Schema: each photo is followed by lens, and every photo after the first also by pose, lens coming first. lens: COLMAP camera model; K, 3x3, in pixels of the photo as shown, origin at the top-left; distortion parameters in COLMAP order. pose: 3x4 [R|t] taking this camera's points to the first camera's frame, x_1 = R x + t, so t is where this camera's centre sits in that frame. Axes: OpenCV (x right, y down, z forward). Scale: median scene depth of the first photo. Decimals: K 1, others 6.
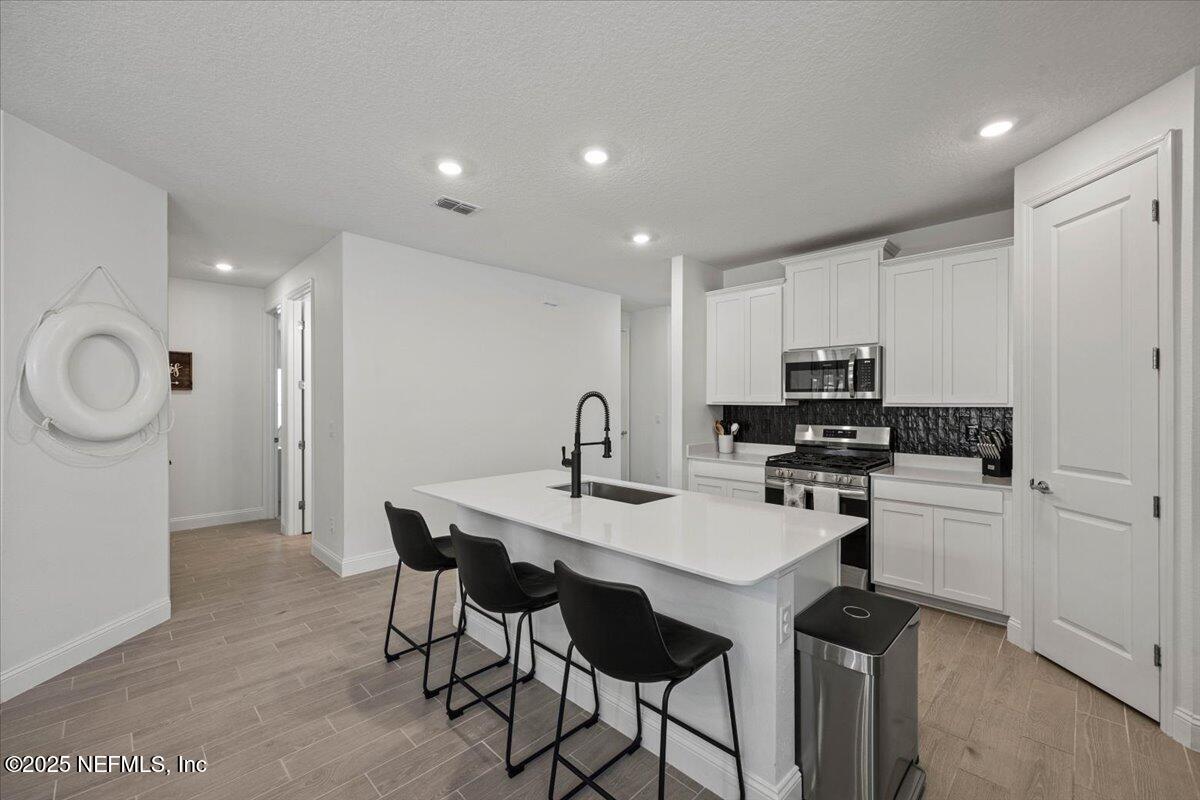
lens RADIAL K [[492.4, 0, 600.0], [0, 492.4, 400.0], [0, 0, 1]] dist [-0.000579, 0.000199]
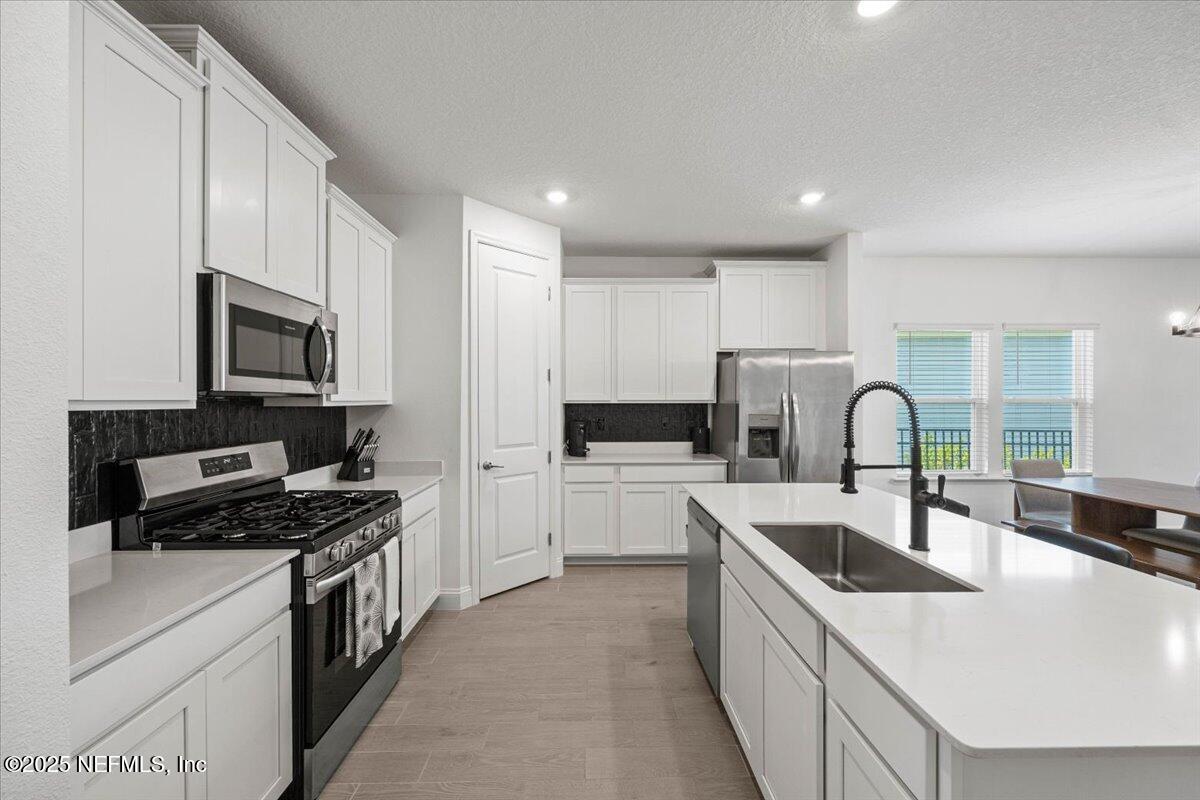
lens RADIAL K [[477.1, 0, 600.0], [0, 477.1, 400.0], [0, 0, 1]] dist [-0.000427, 0.000021]
pose [[-0.714382, 0.000903, 0.699755, -0.123576], [0.000389, 1.000000, -0.000894, 0.005156], [-0.699756, -0.000367, -0.714382, 1.160727]]
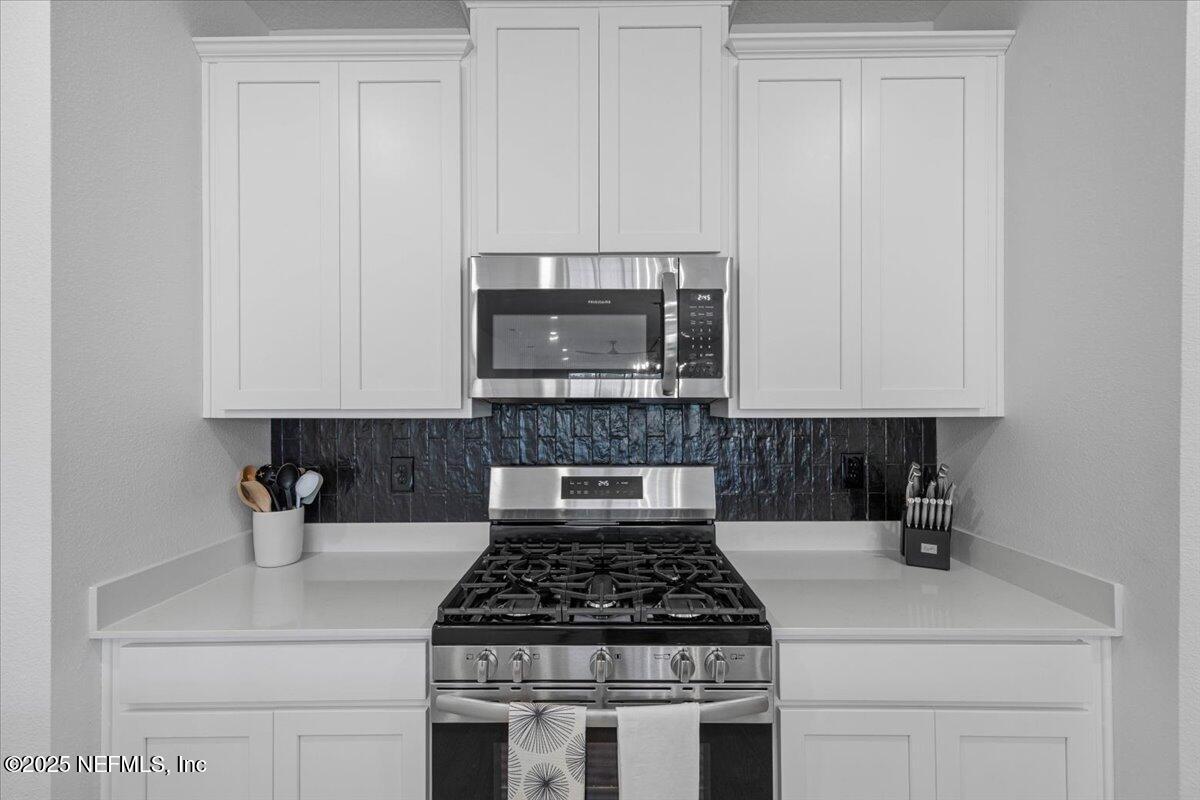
lens RADIAL K [[514.3, 0, 600.0], [0, 514.3, 400.0], [0, 0, 1]] dist [0.015012, 0.000002]
pose [[0.713152, 0.003993, 0.700998, 0.209167], [0.003253, 0.999954, -0.009006, 0.002082], [-0.701002, 0.008703, 0.713107, 0.757877]]
